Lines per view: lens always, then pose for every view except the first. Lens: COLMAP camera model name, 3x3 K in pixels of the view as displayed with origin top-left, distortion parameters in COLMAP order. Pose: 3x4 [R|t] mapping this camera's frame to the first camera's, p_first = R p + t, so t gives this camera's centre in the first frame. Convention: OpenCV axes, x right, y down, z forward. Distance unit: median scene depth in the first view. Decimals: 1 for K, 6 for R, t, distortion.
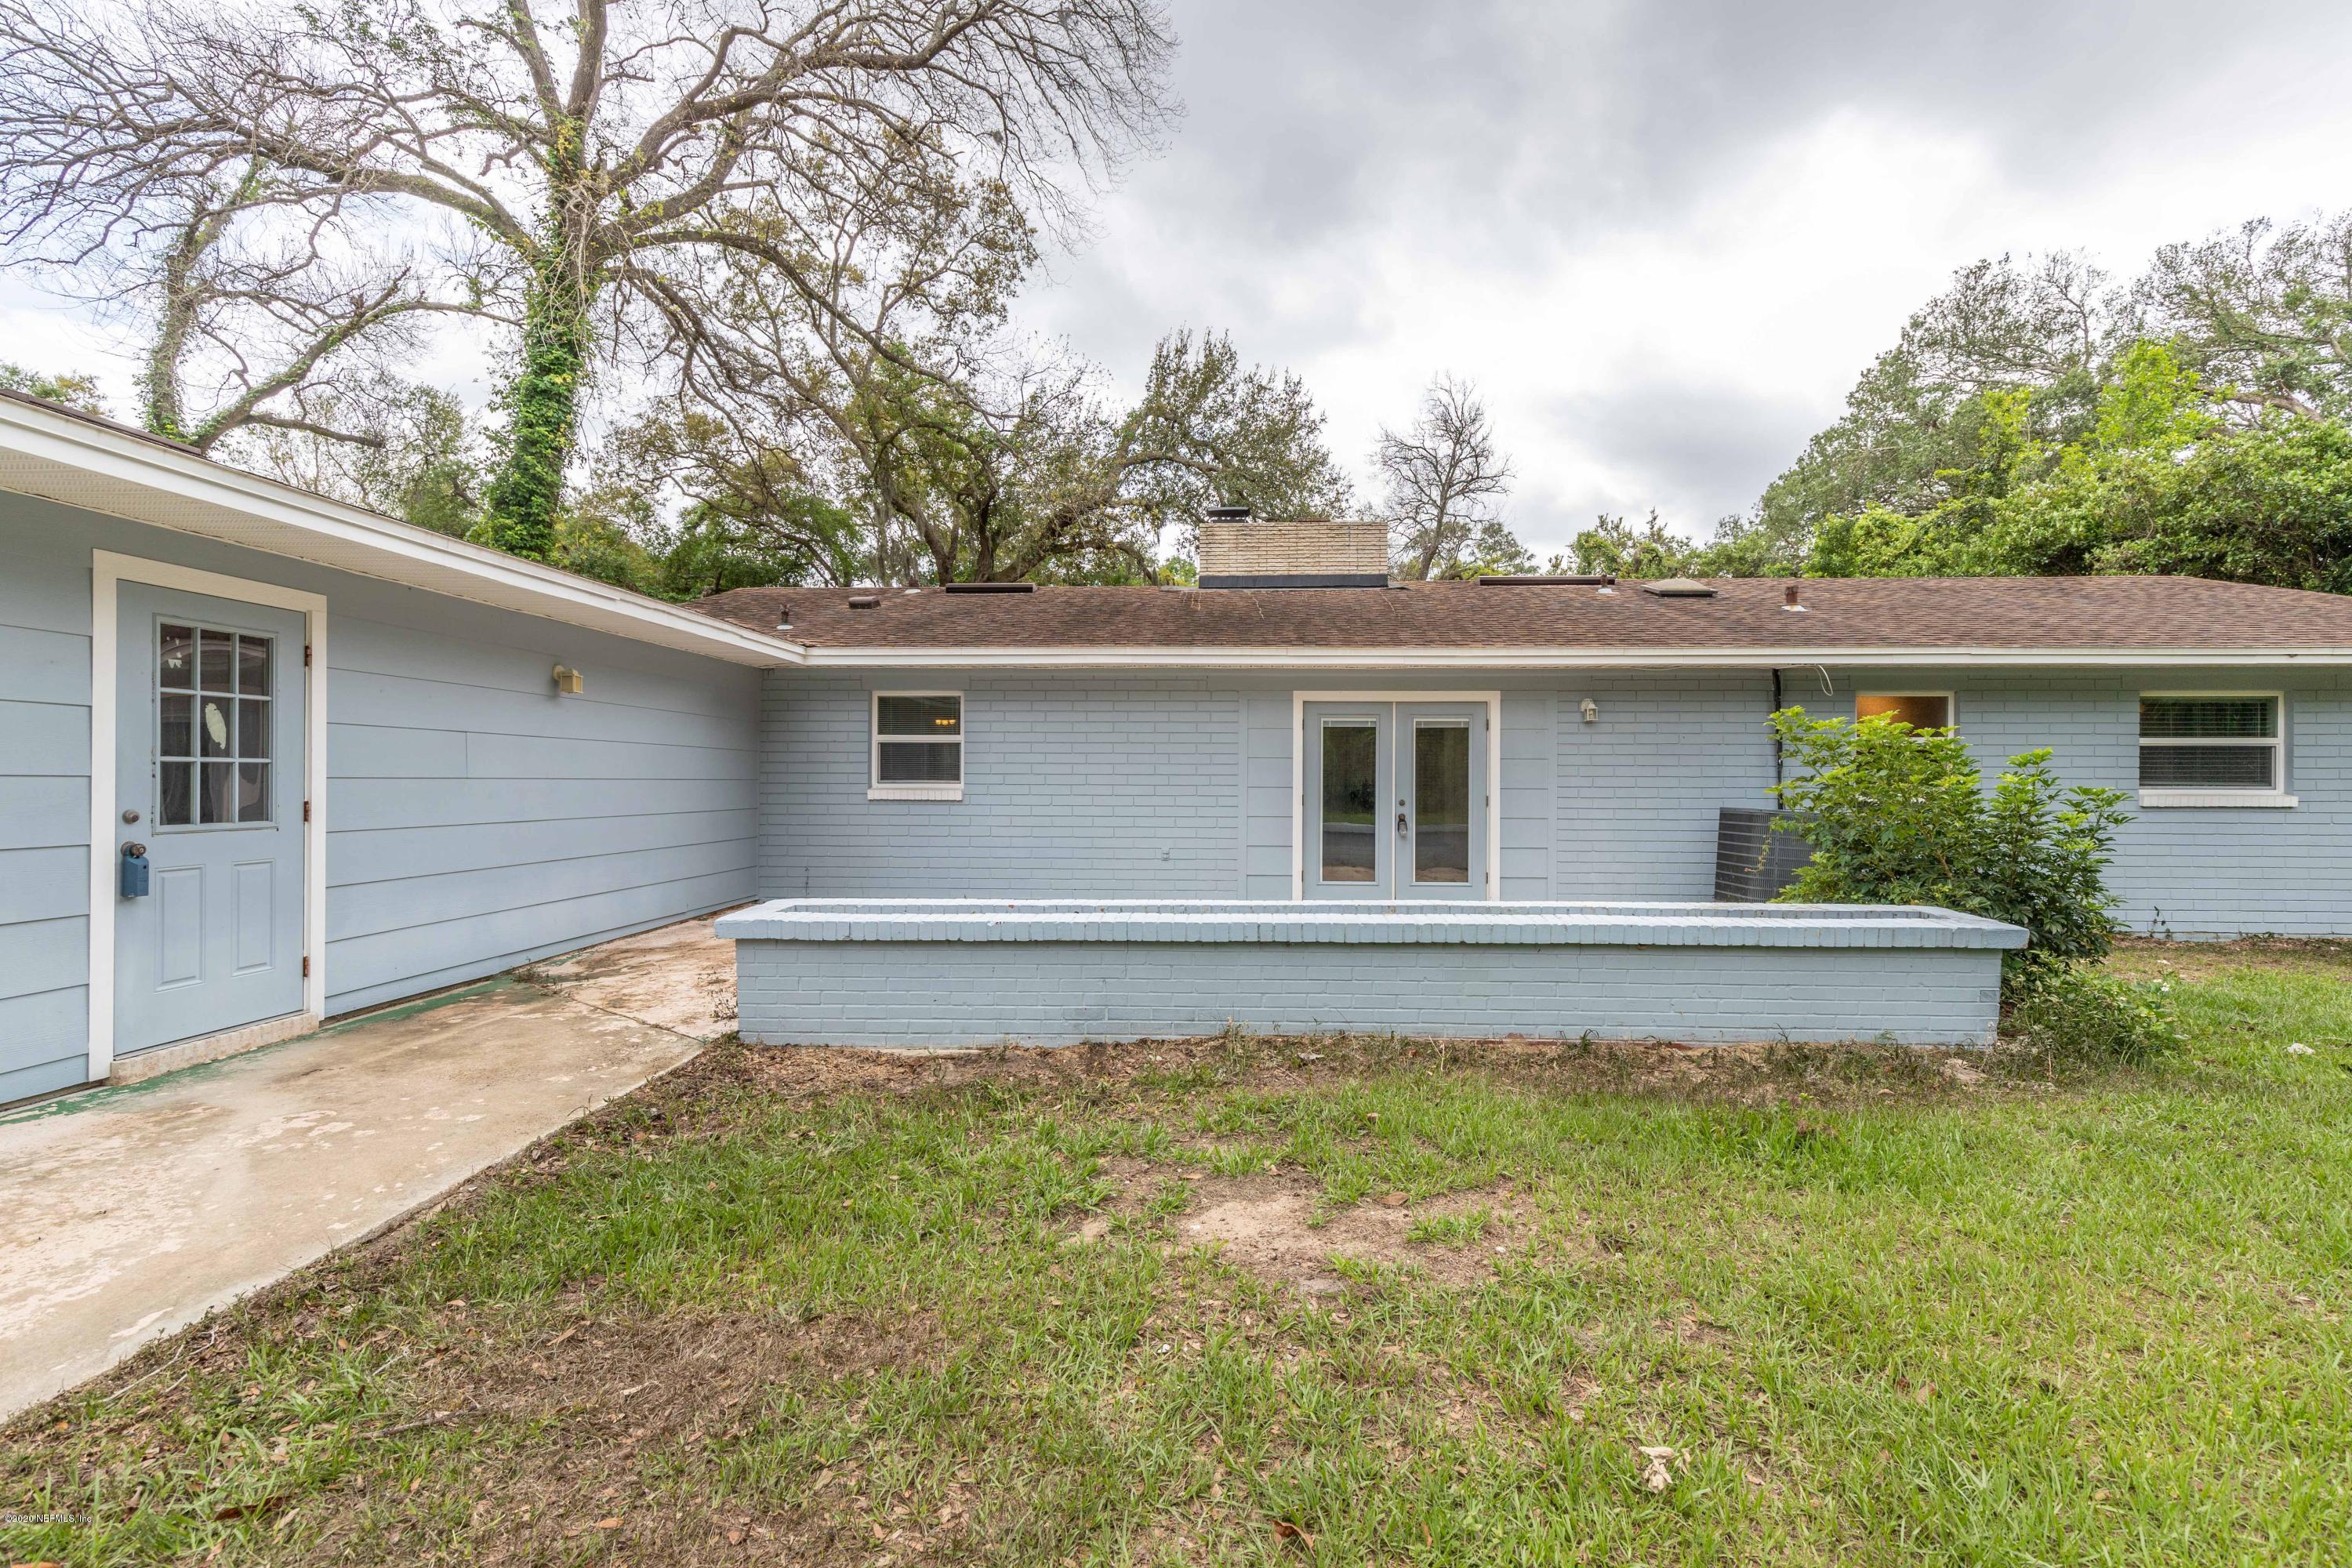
lens RADIAL K [[1044.5, 0, 1204.0], [0, 1044.5, 782.4], [0, 0, 1]] dist [0.005098, -0.000927]
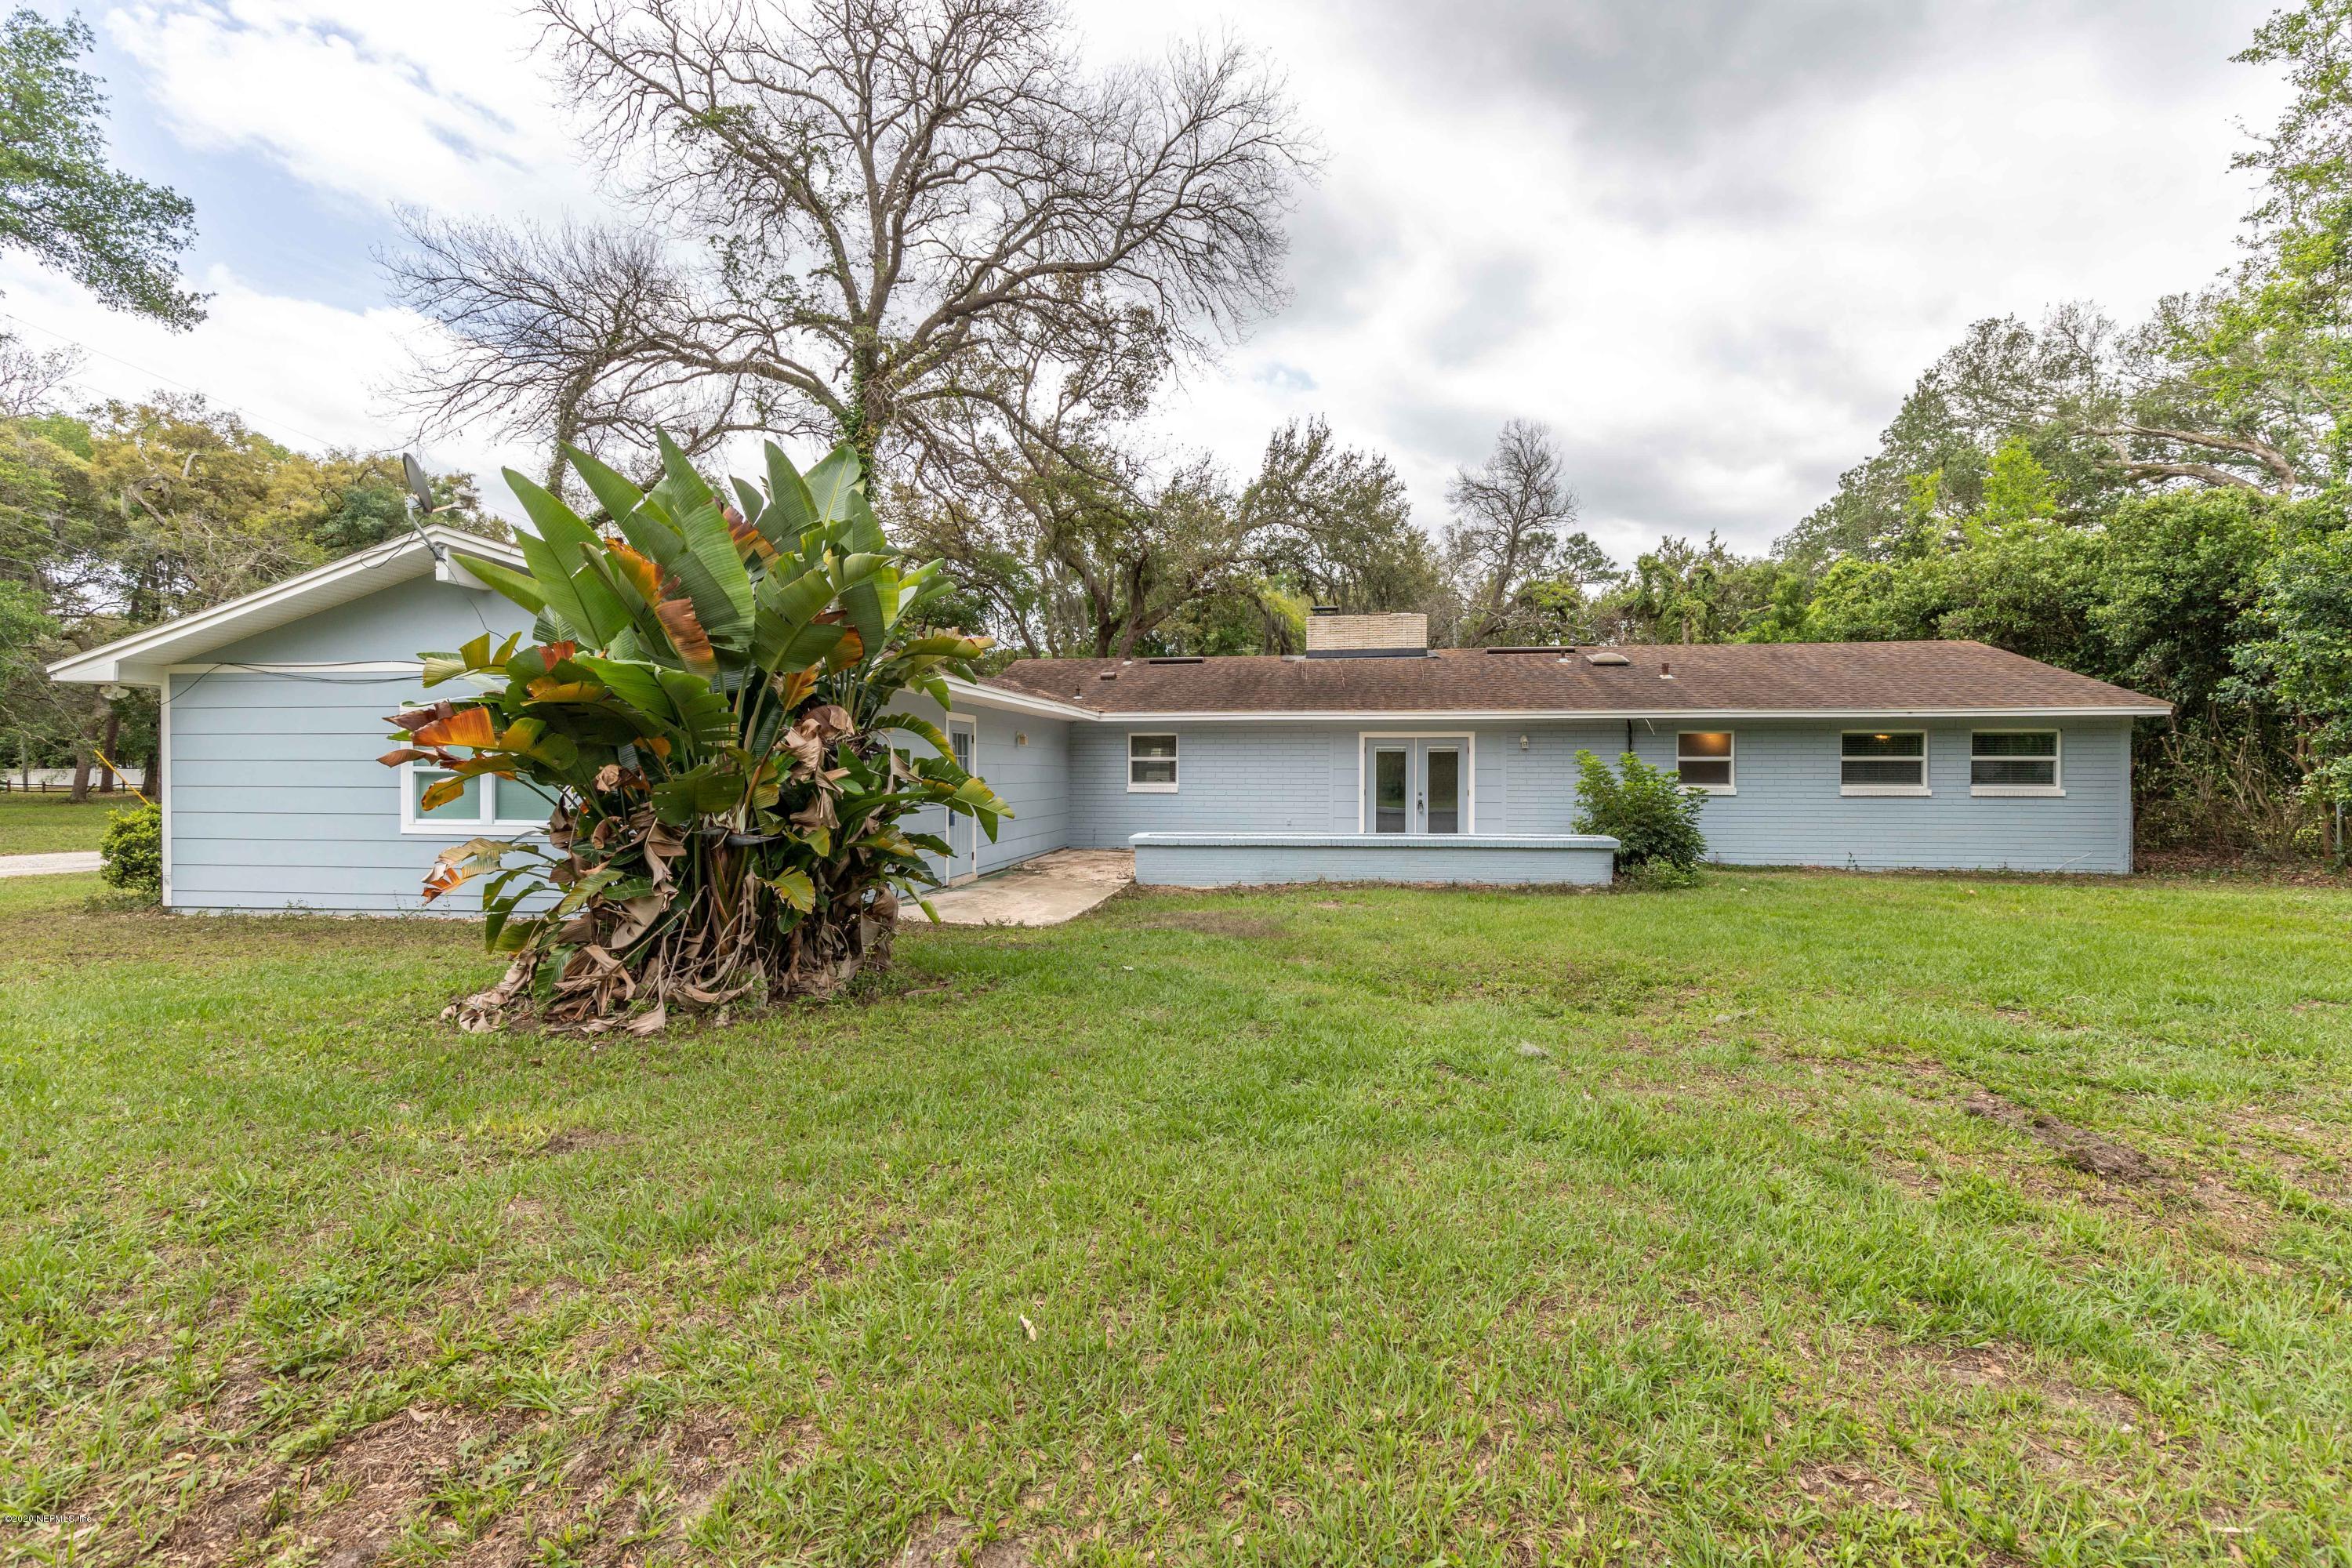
lens RADIAL K [[1044.5, 0, 1204.0], [0, 1044.5, 782.4], [0, 0, 1]] dist [0.005098, -0.000927]
pose [[0.995155, -0.001799, -0.098302, -0.002364], [0.002687, 0.999957, 0.008901, -0.008213], [0.098281, -0.009122, 0.995117, -0.397567]]
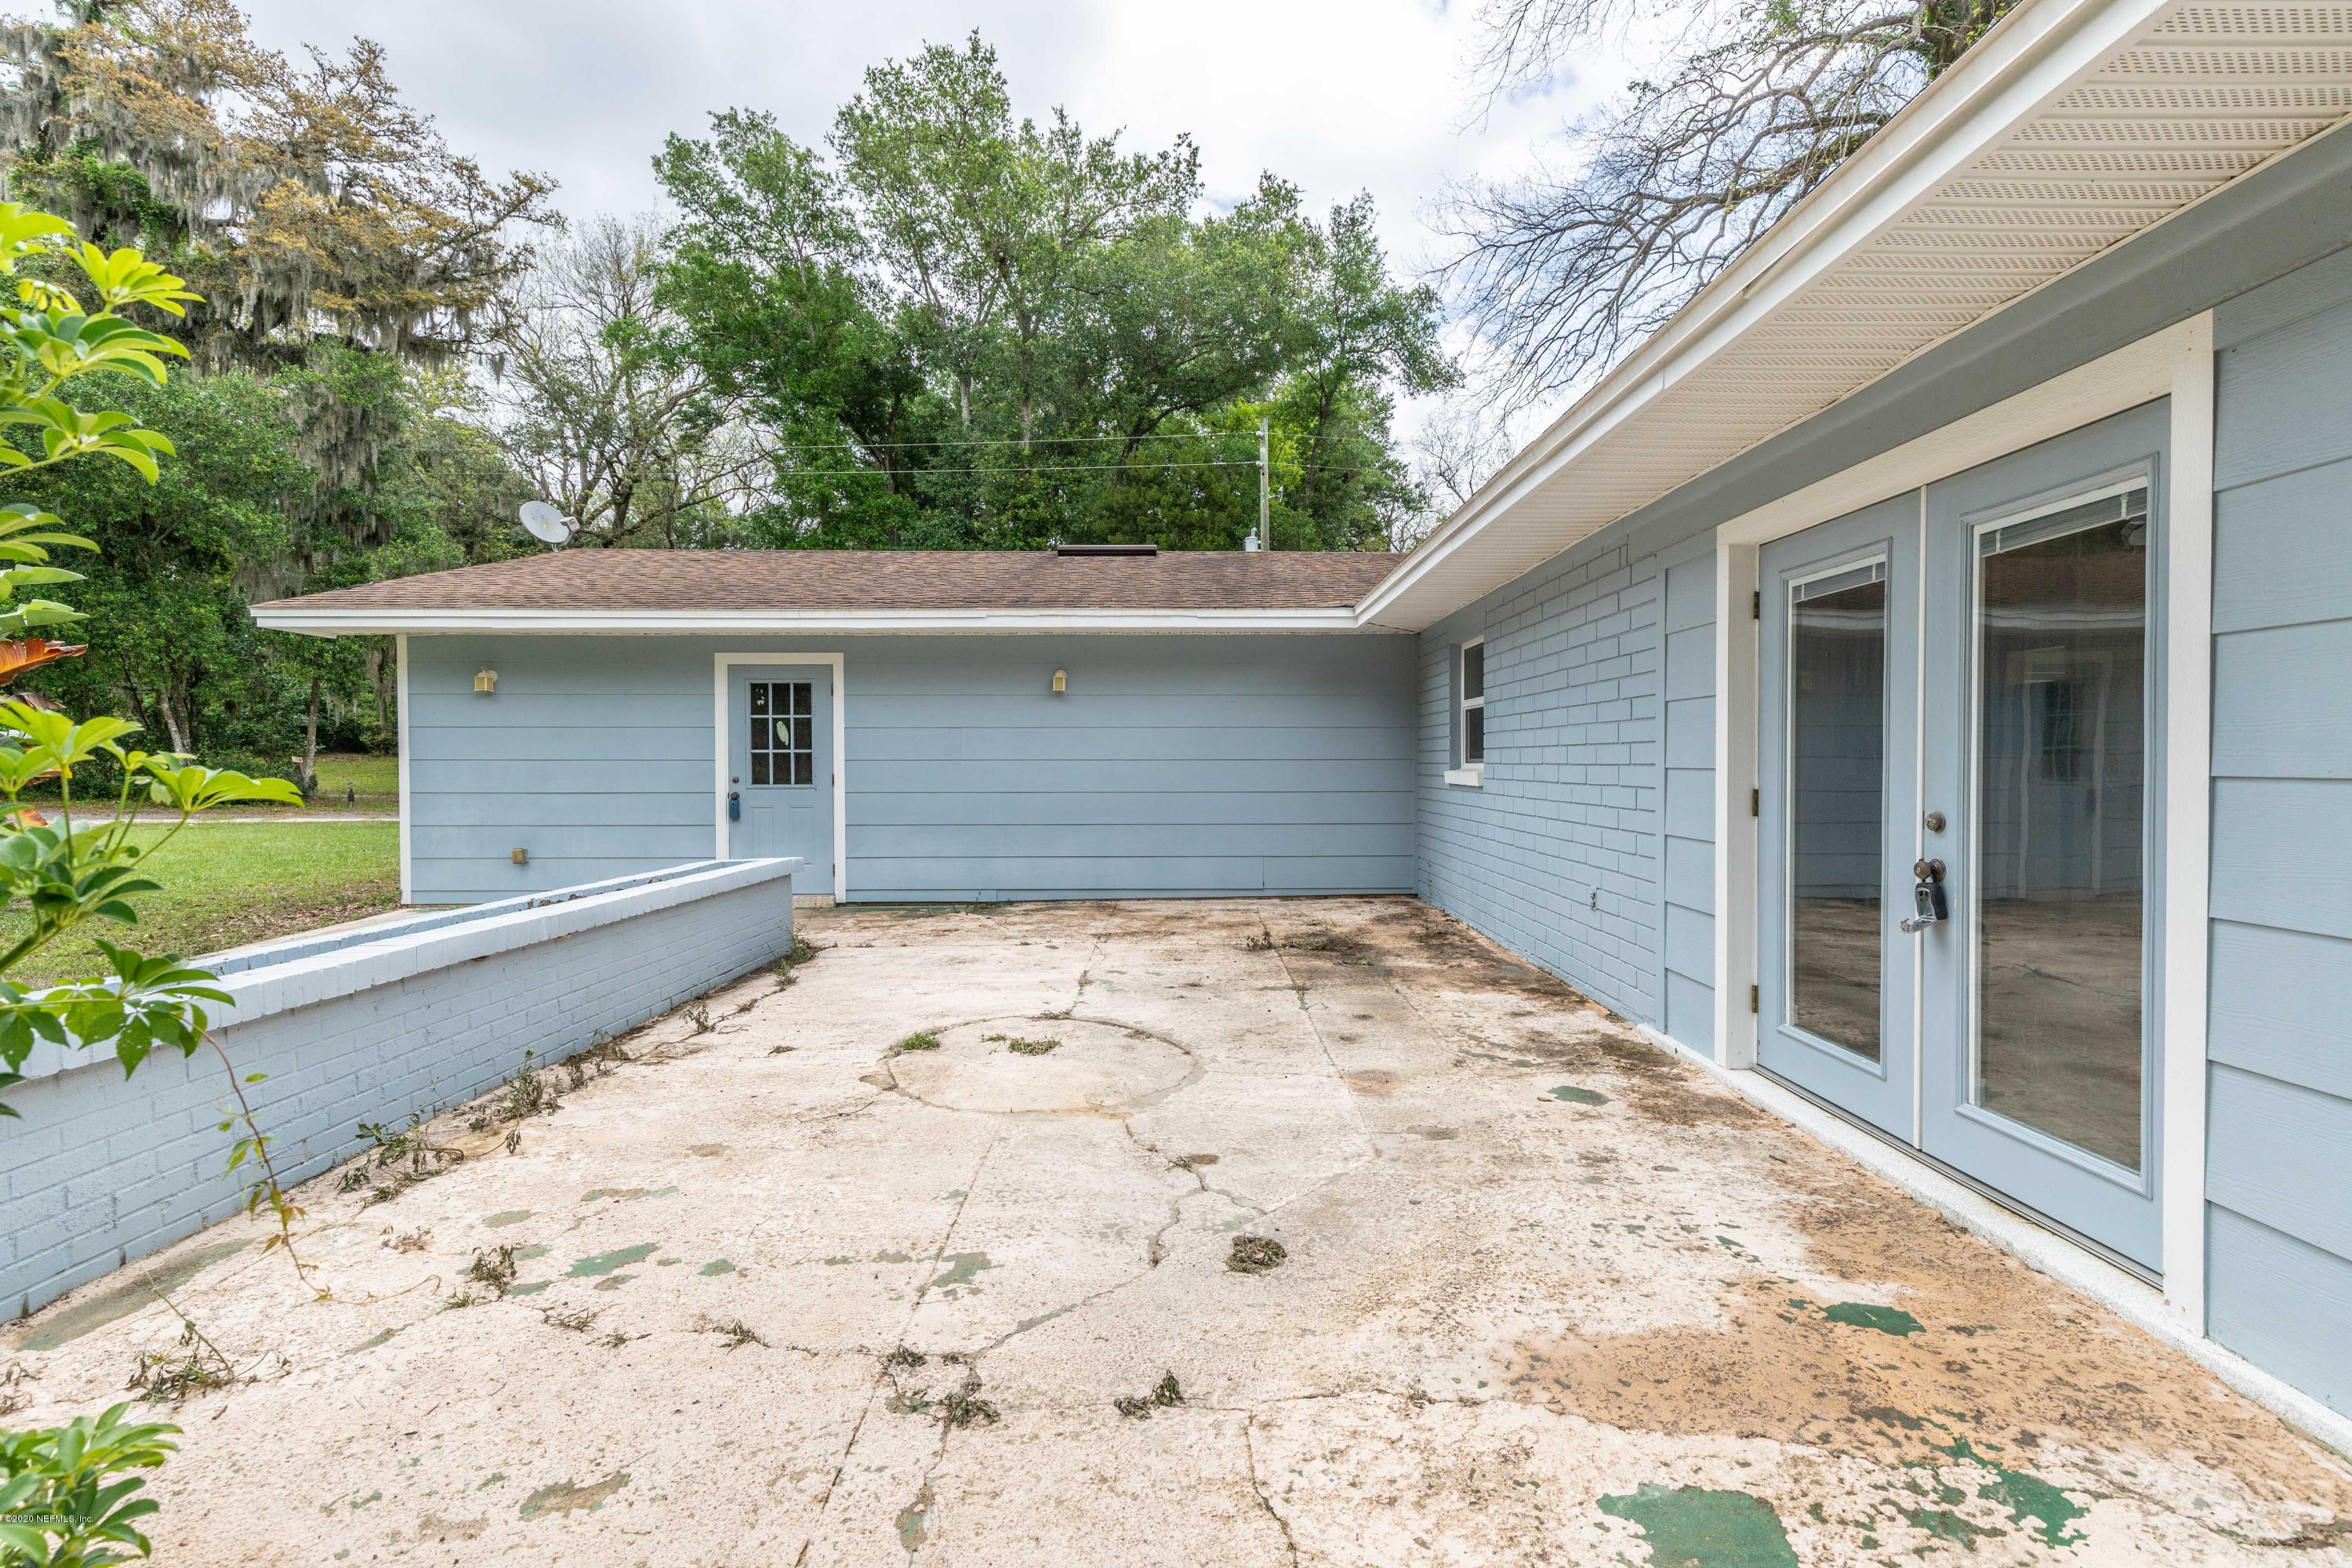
lens RADIAL K [[1067.6, 0, 1189.6], [0, 1067.6, 780.0], [0, 0, 1]] dist [0.012310, -0.000334]
pose [[0.038365, 0.011766, -0.999195, 0.229055], [0.000903, 0.999930, 0.011810, 0.001931], [0.999263, -0.001356, 0.038352, 0.375076]]
